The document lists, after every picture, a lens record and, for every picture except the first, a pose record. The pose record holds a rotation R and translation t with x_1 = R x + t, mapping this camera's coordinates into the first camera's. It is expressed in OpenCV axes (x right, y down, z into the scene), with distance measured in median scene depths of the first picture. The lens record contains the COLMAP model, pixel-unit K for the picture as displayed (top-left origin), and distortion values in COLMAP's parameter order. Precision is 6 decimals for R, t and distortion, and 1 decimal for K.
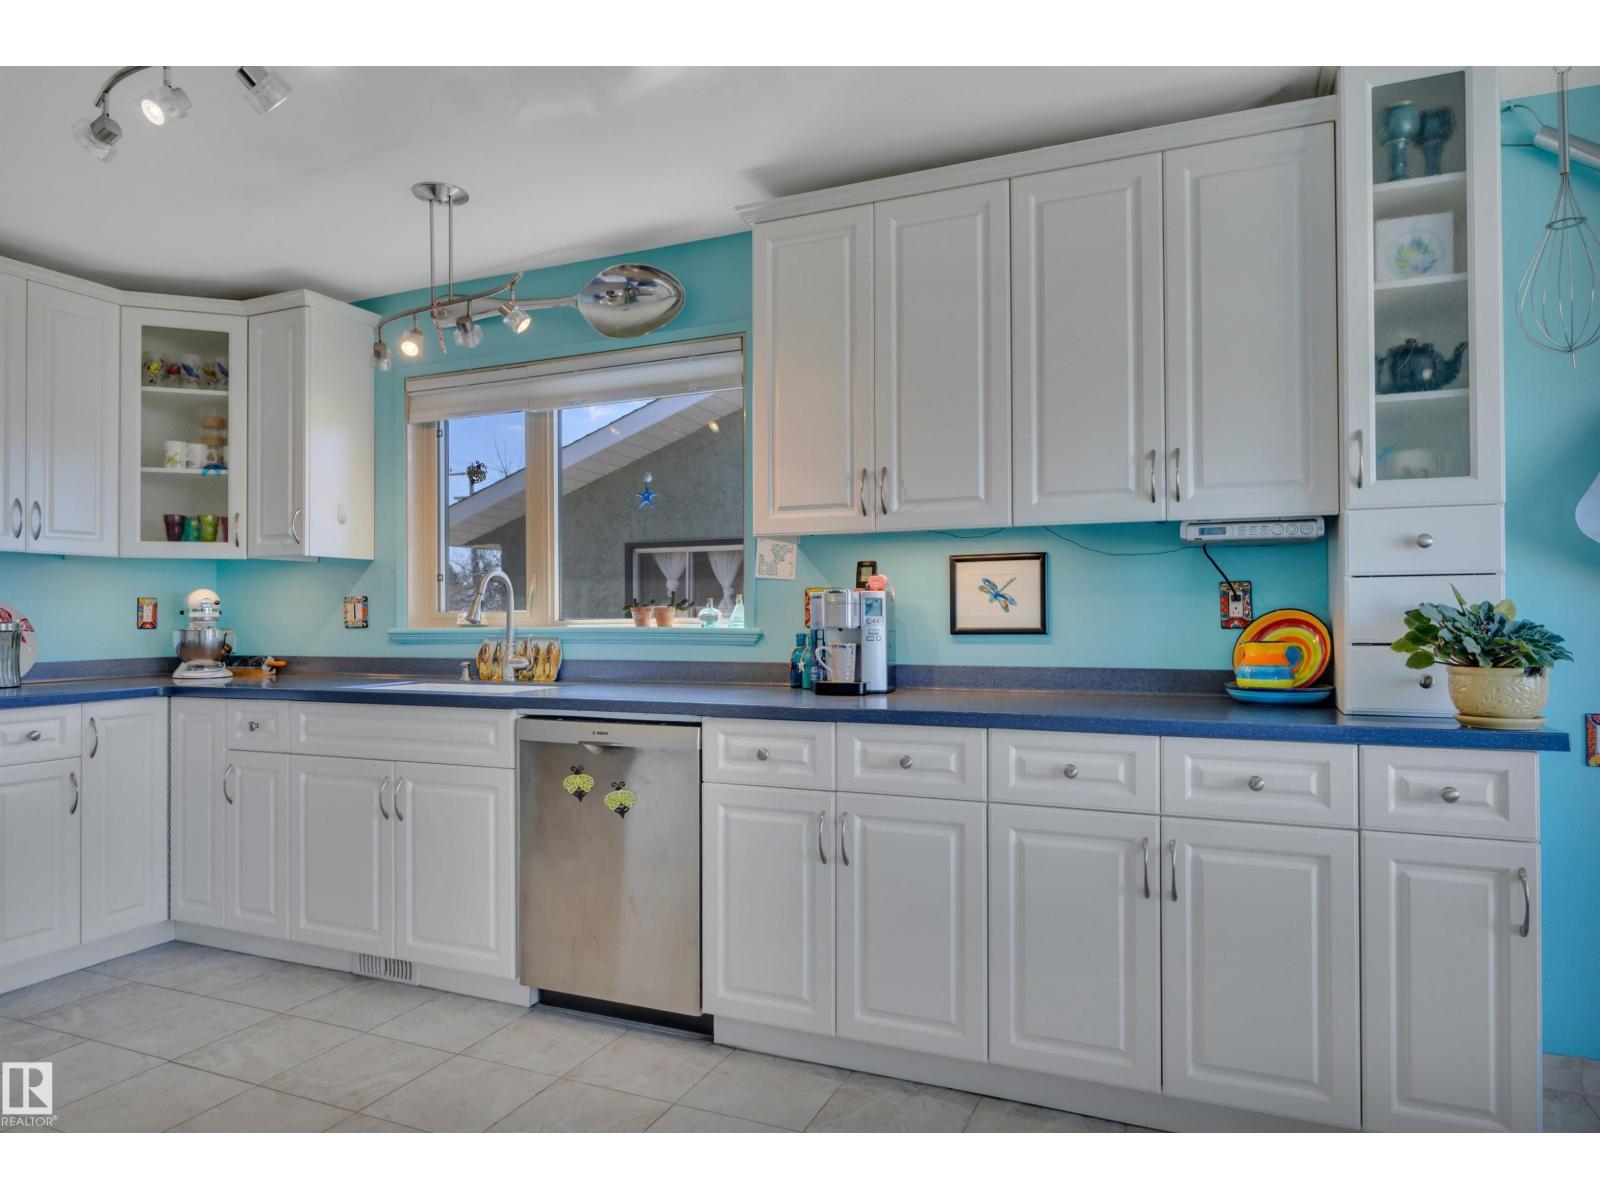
lens RADIAL K [[926.9, 0, 800.0], [0, 926.9, 600.0], [0, 0, 1]] dist [0.003185, 0.000812]
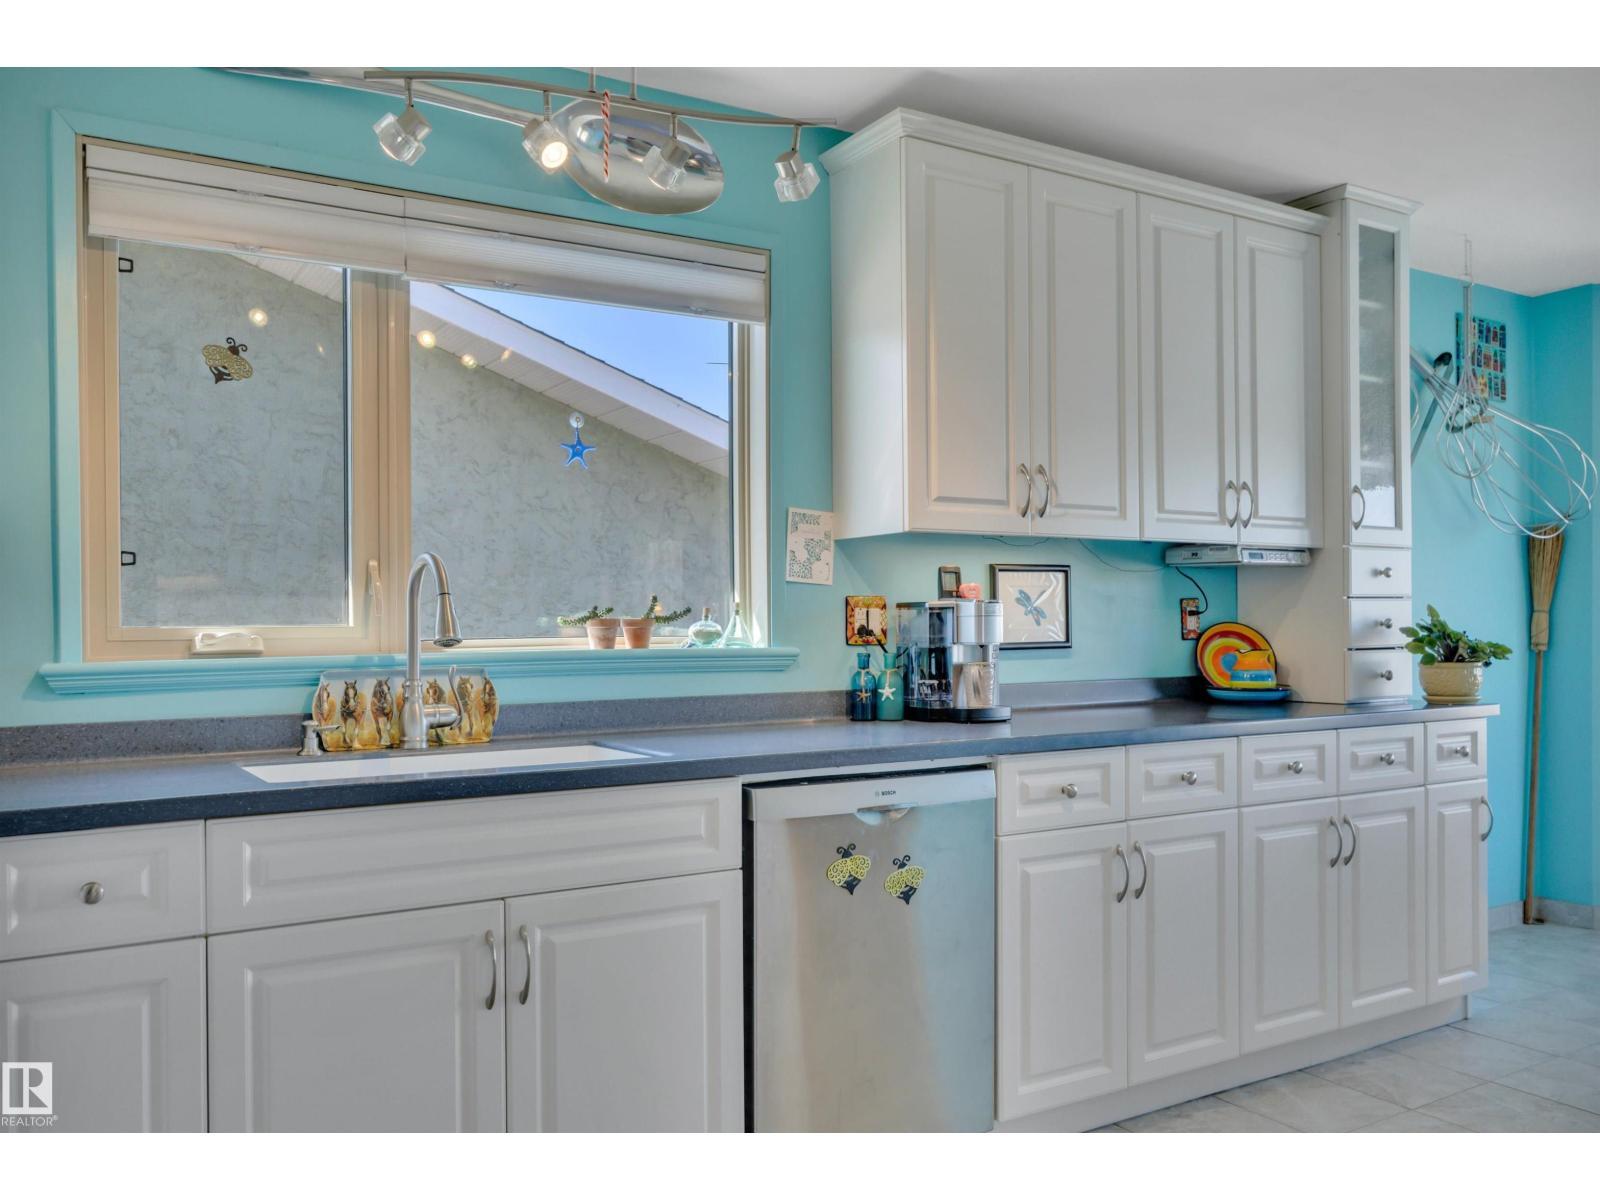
lens RADIAL K [[1356.4, 0, 800.0], [0, 1356.4, 600.0], [0, 0, 1]] dist [-0.003737, 0.000042]
pose [[0.549051, 0.020722, 0.835532, -1.069499], [-0.006799, 0.999770, -0.020327, 0.016400], [-0.835761, 0.005480, 0.549066, 0.453952]]
